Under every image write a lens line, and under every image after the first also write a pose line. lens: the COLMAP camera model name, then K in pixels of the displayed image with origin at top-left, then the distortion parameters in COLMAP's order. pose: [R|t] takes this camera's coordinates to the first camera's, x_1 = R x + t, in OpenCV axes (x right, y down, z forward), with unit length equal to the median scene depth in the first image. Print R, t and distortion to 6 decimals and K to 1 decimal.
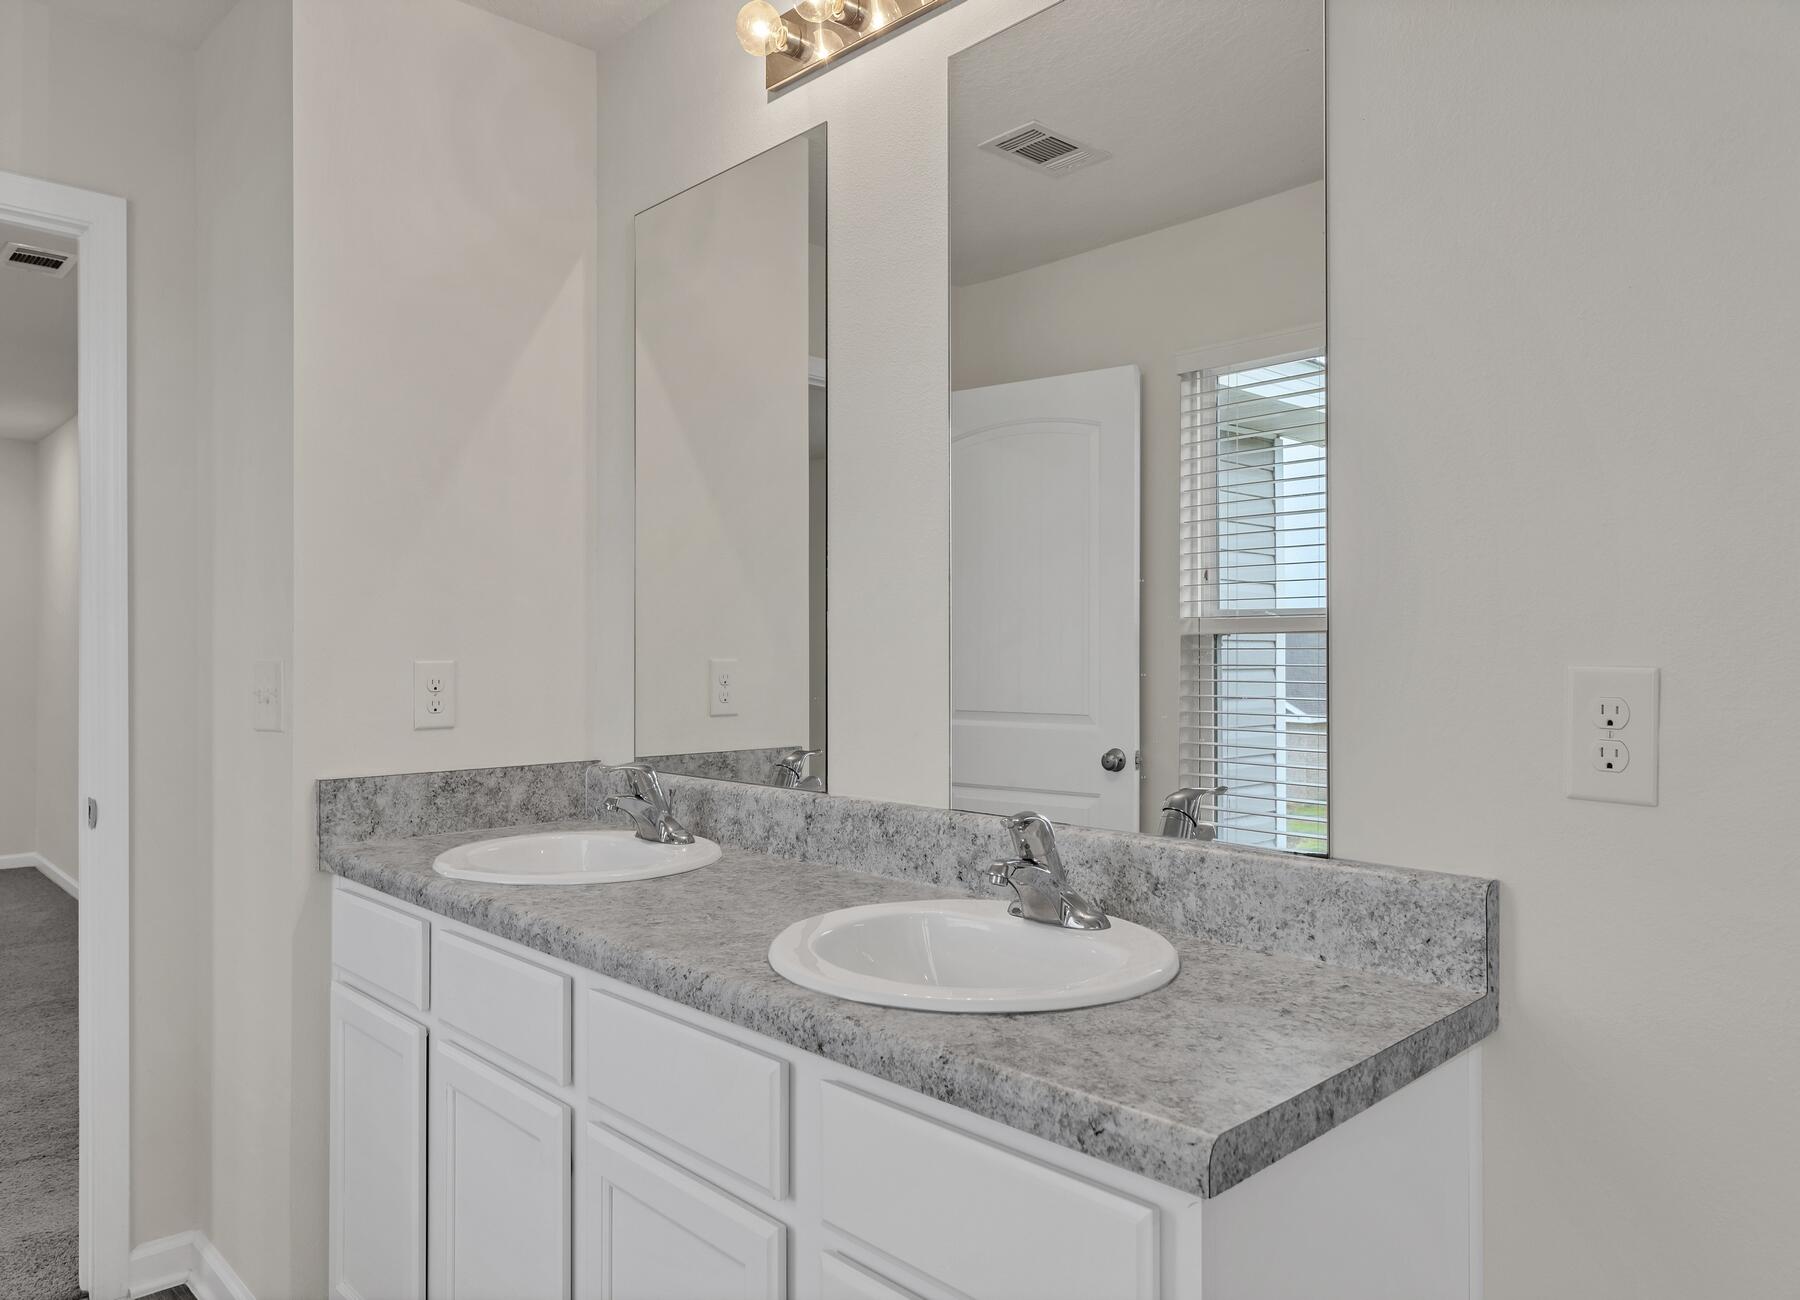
lens RADIAL K [[1138.5, 0, 924.2], [0, 1138.5, 656.0], [0, 0, 1]] dist [-0.001902, -0.000393]
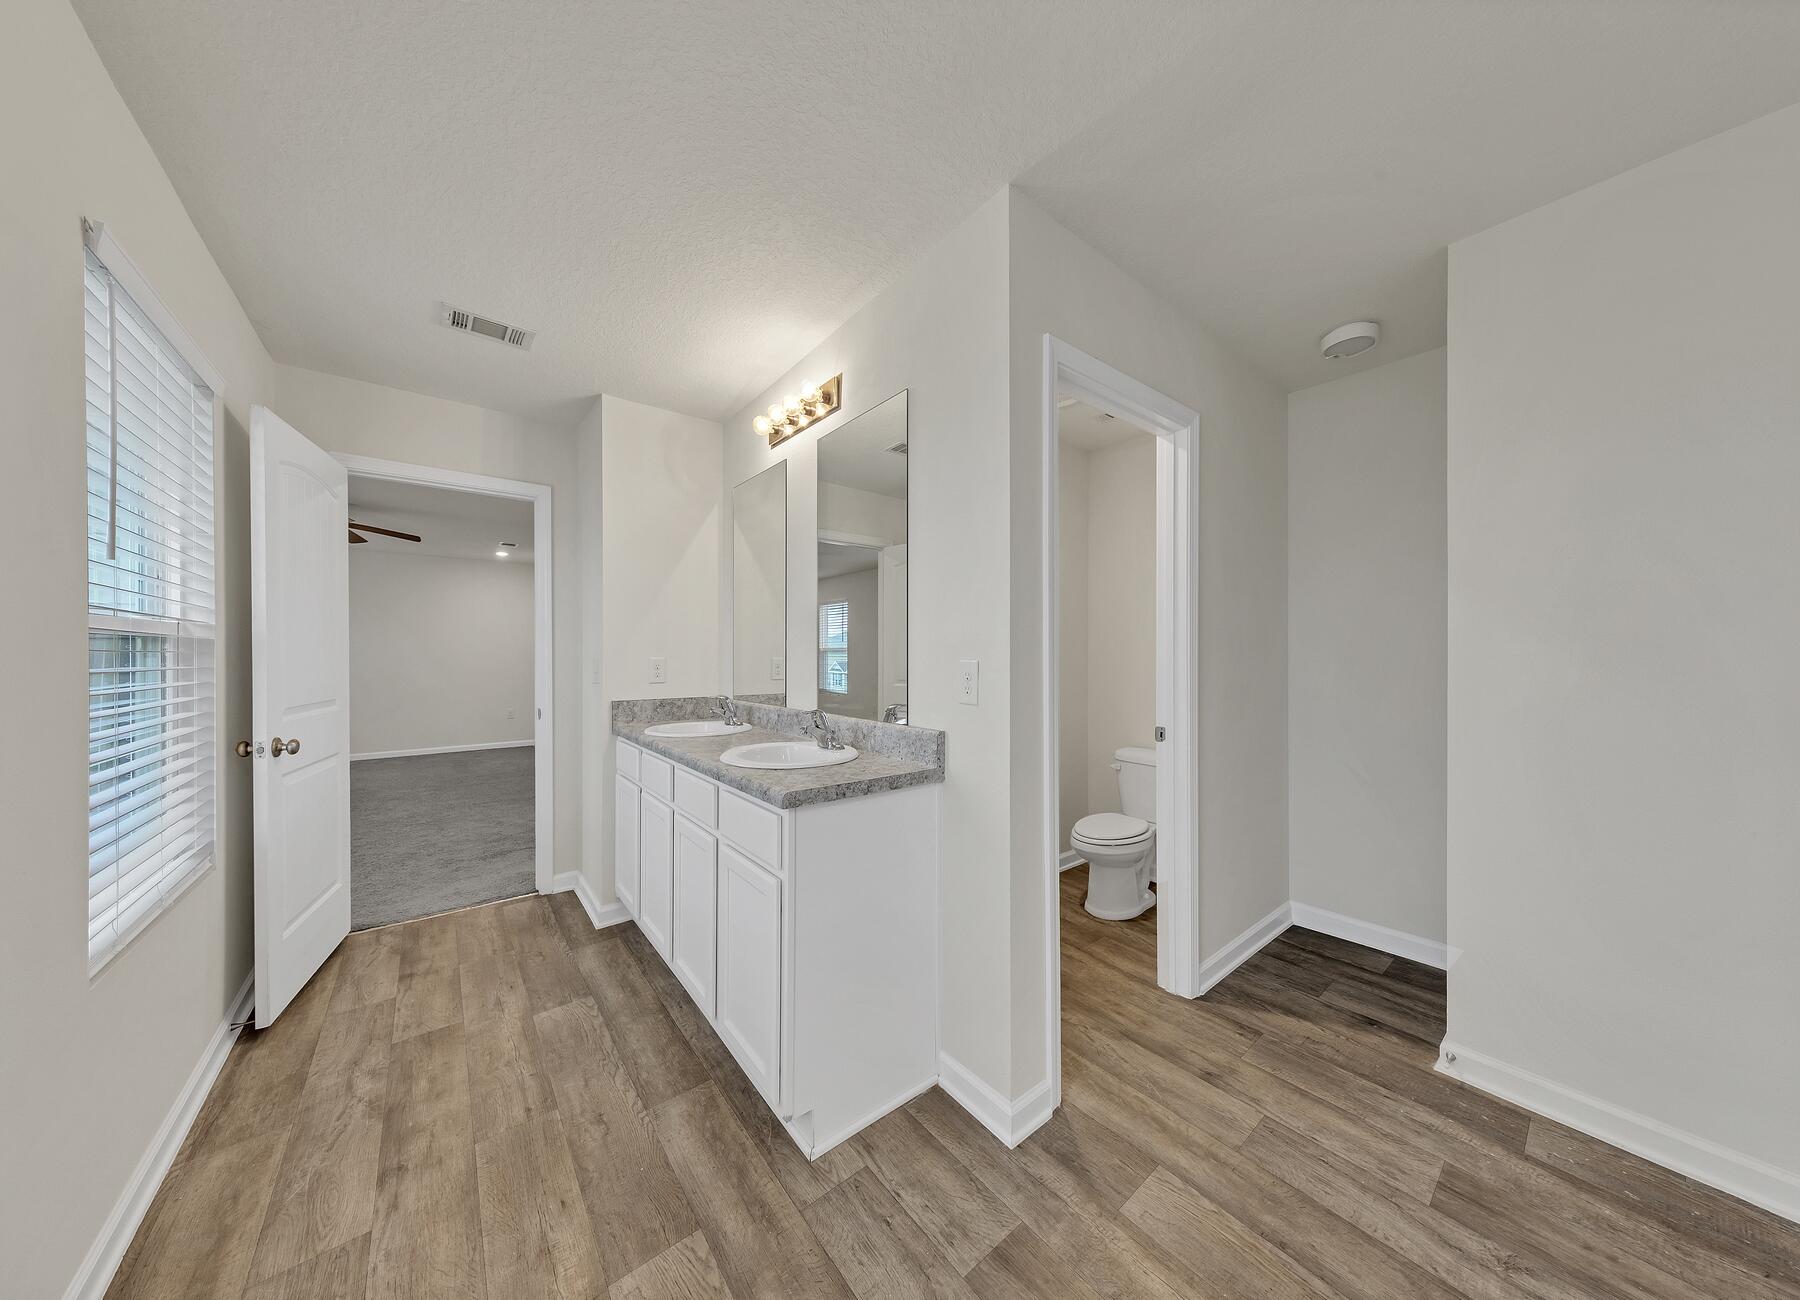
lens RADIAL K [[579.4, 0, 896.5], [0, 579.4, 649.8], [0, 0, 1]] dist [0.031147, -0.000010]
pose [[0.991494, -0.003327, -0.130112, 0.472152], [0.002635, 0.999981, -0.005491, -0.010365], [0.130128, 0.005101, 0.991484, -0.451369]]
